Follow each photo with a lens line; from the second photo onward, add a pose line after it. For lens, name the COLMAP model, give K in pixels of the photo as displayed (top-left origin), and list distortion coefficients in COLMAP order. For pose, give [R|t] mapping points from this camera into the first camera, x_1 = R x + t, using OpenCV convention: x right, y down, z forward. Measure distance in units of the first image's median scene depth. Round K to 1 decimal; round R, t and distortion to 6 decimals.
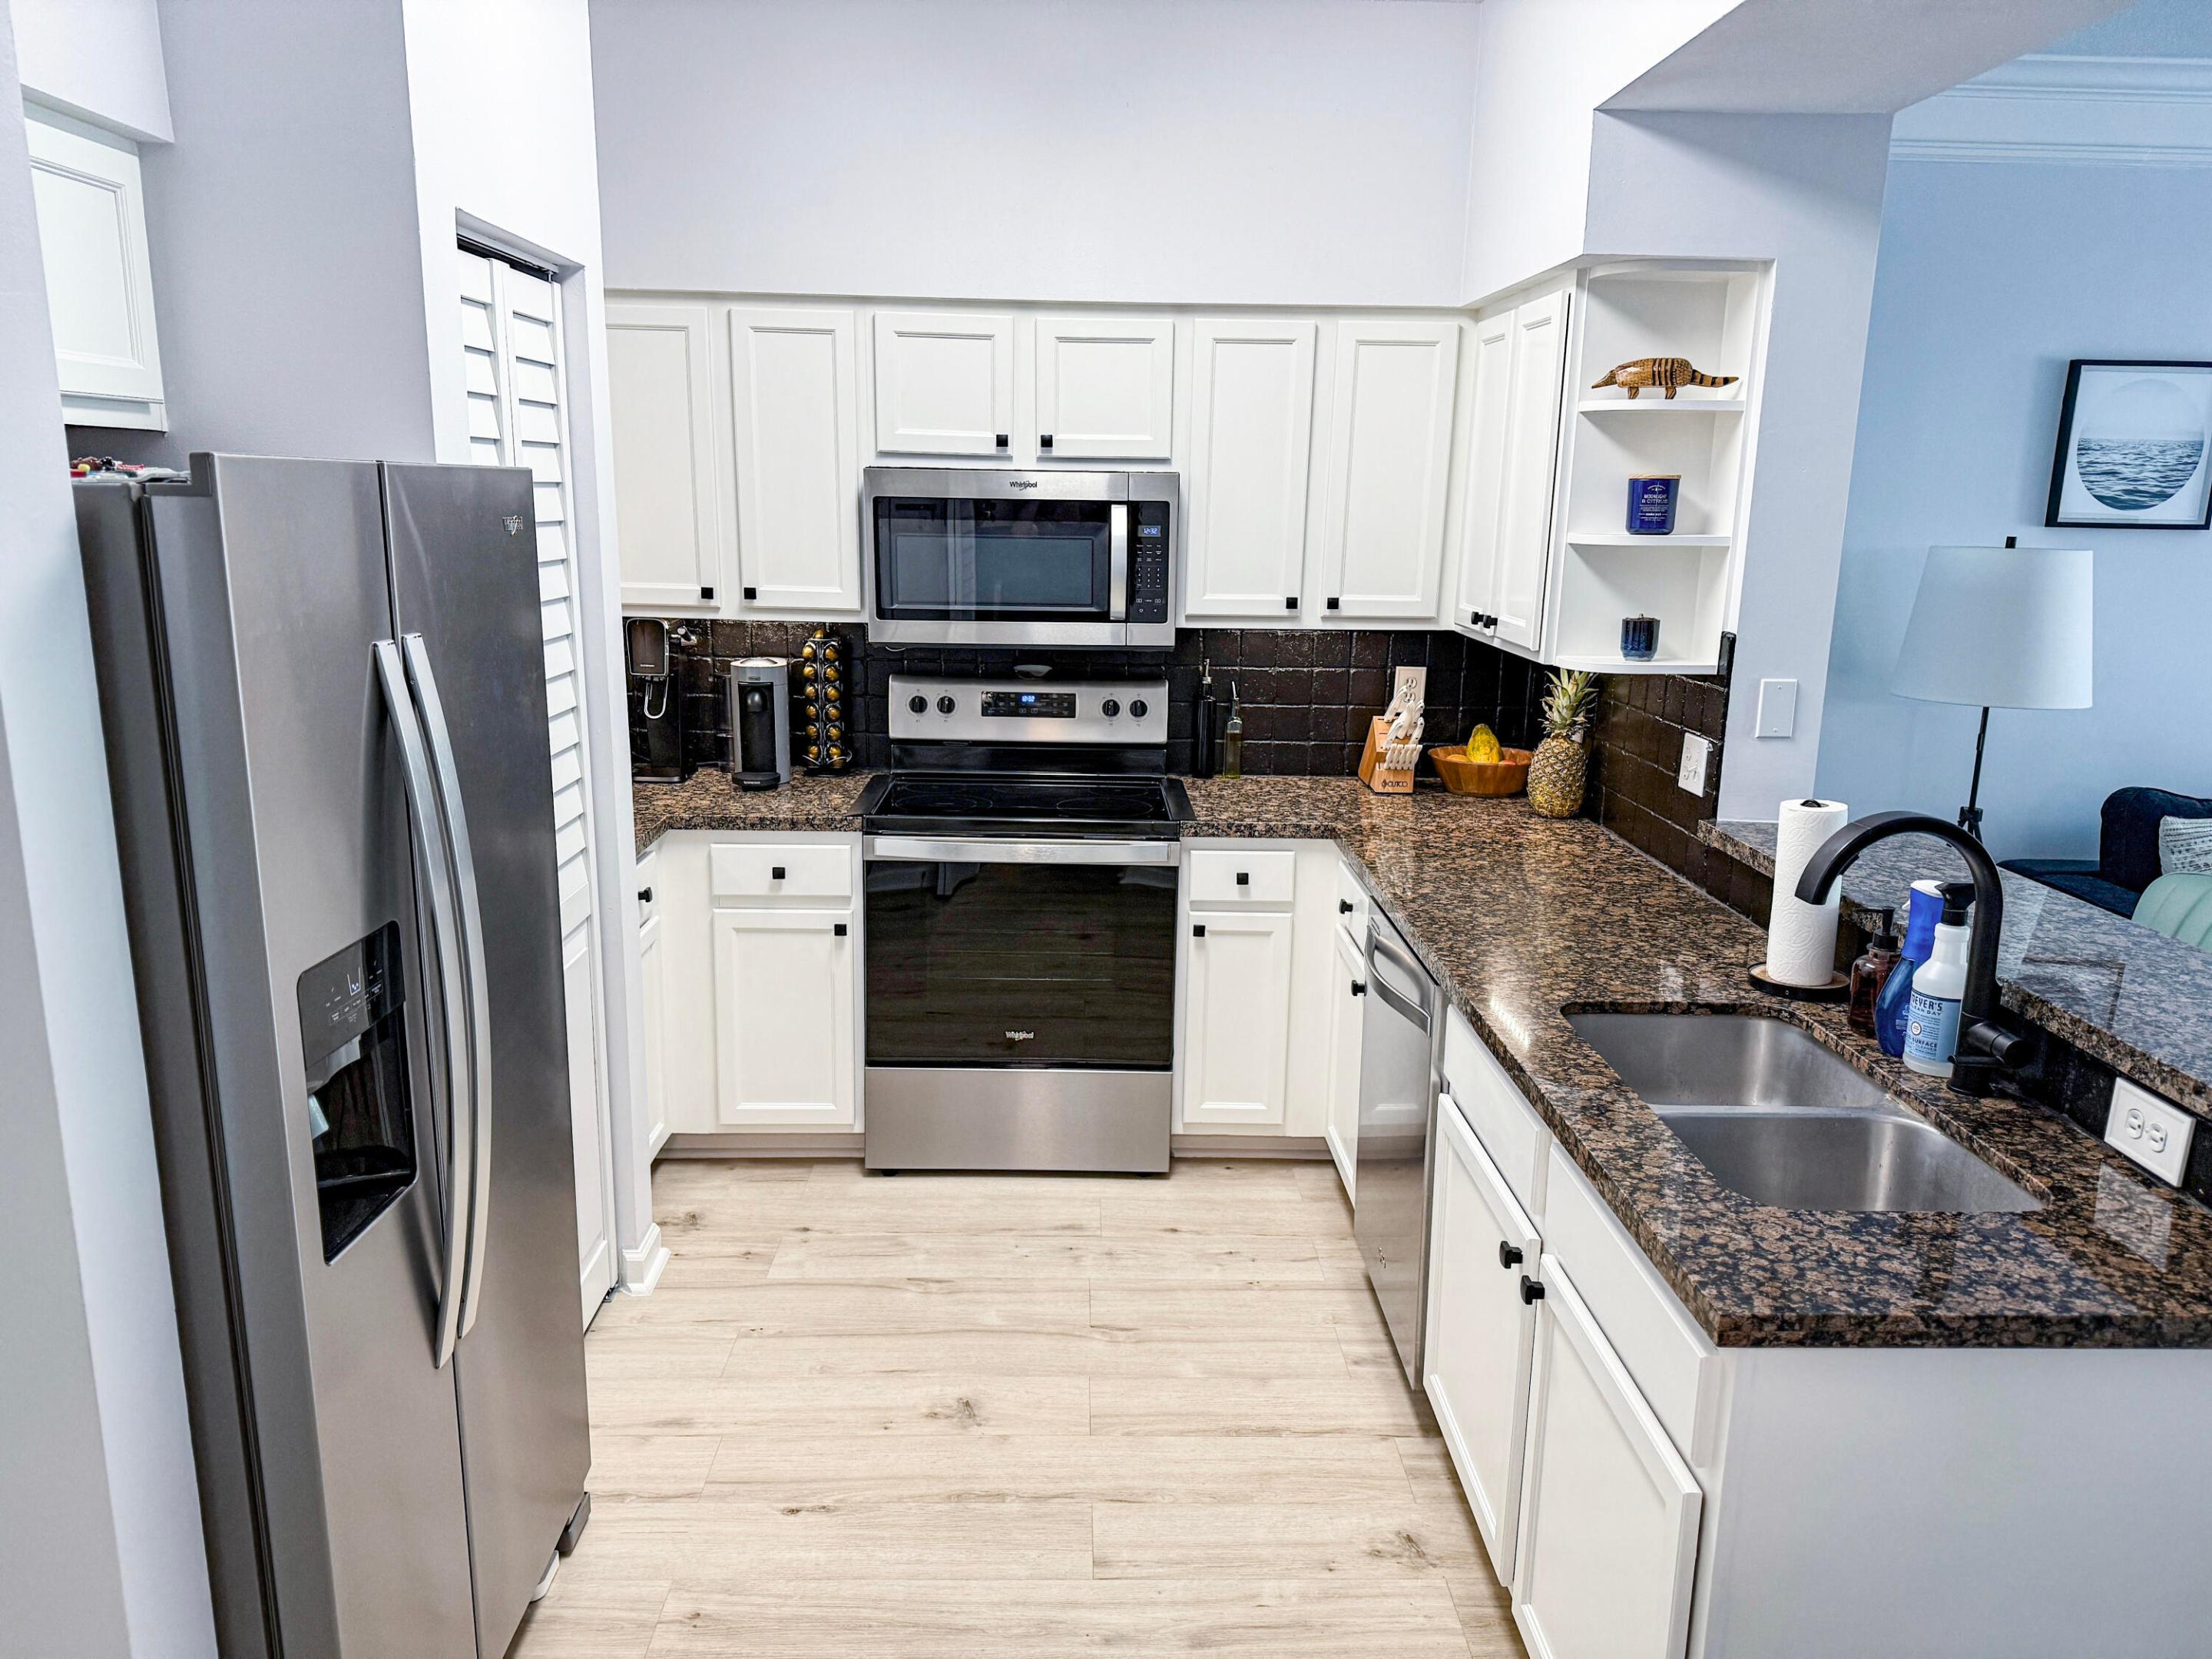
lens RADIAL K [[1508.7, 0, 1106.0], [0, 1508.7, 829.5], [0, 0, 1]] dist [-0.020700, -0.007259]
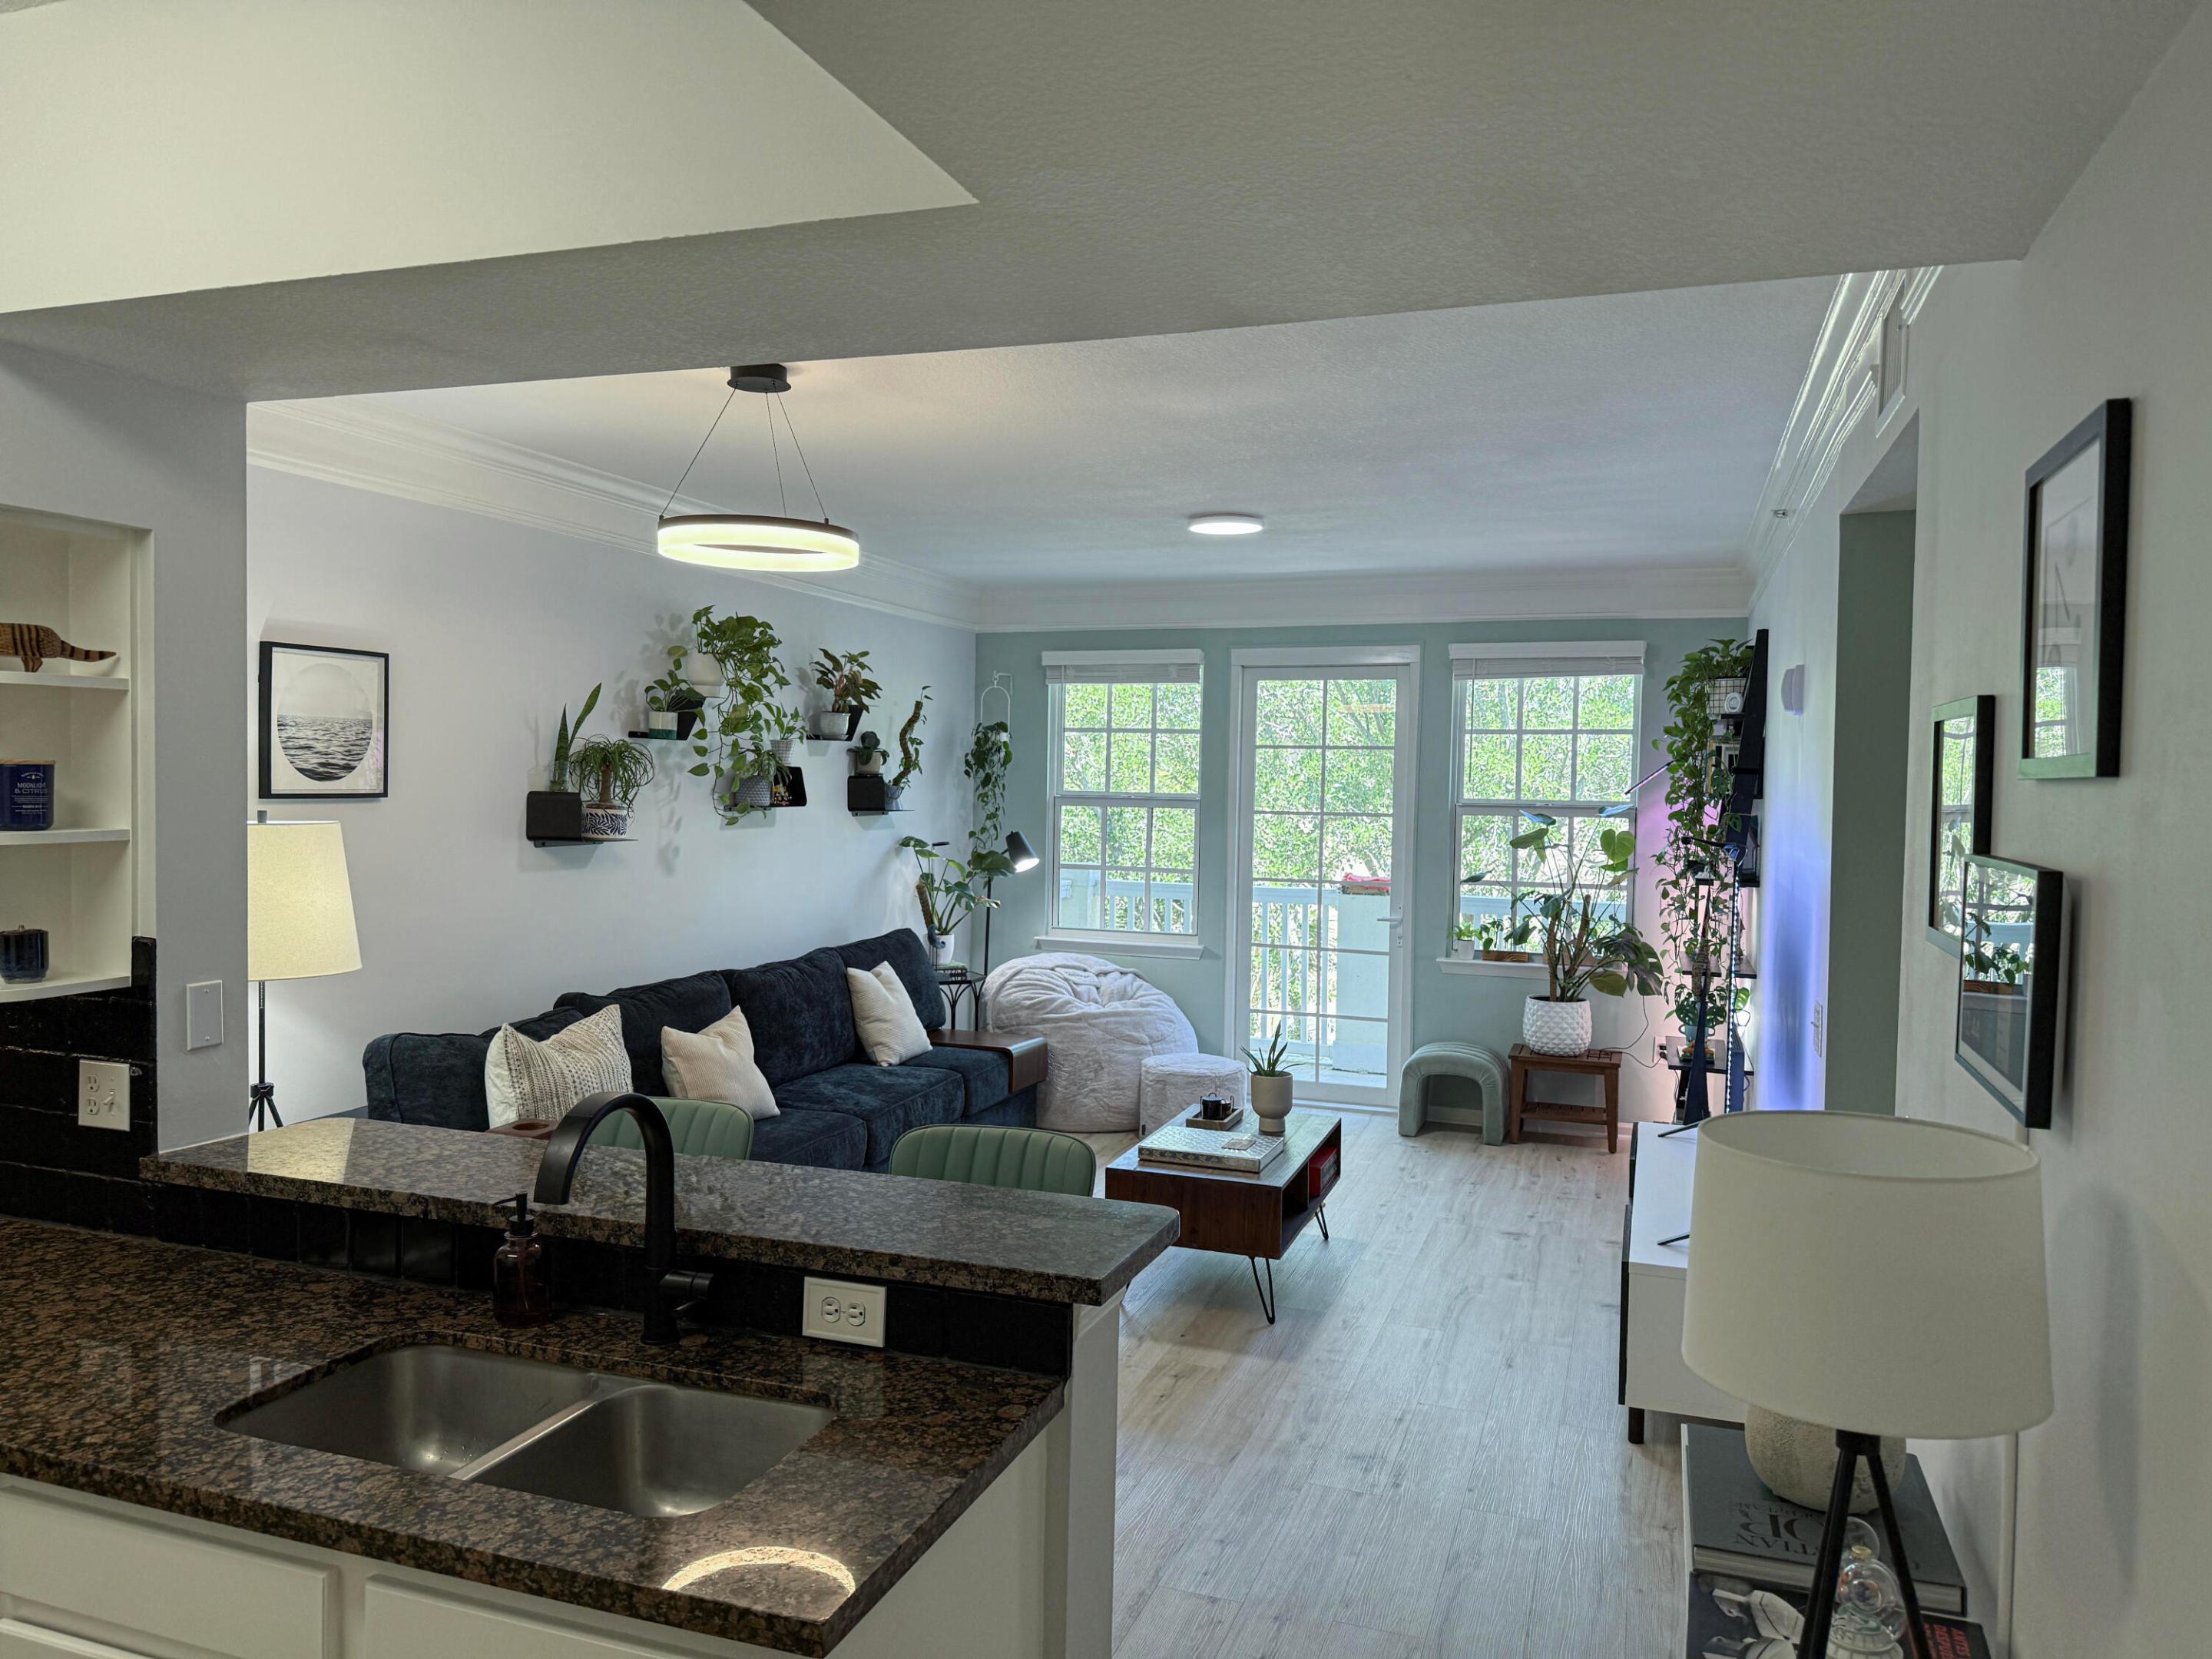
lens RADIAL K [[1508.7, 0, 1106.0], [0, 1508.7, 829.5], [0, 0, 1]] dist [-0.020700, -0.007259]
pose [[0.366412, -0.041690, 0.929518, -0.191388], [0.198632, 0.979471, -0.034370, -0.054302], [-0.909003, 0.197226, 0.367171, 0.171376]]
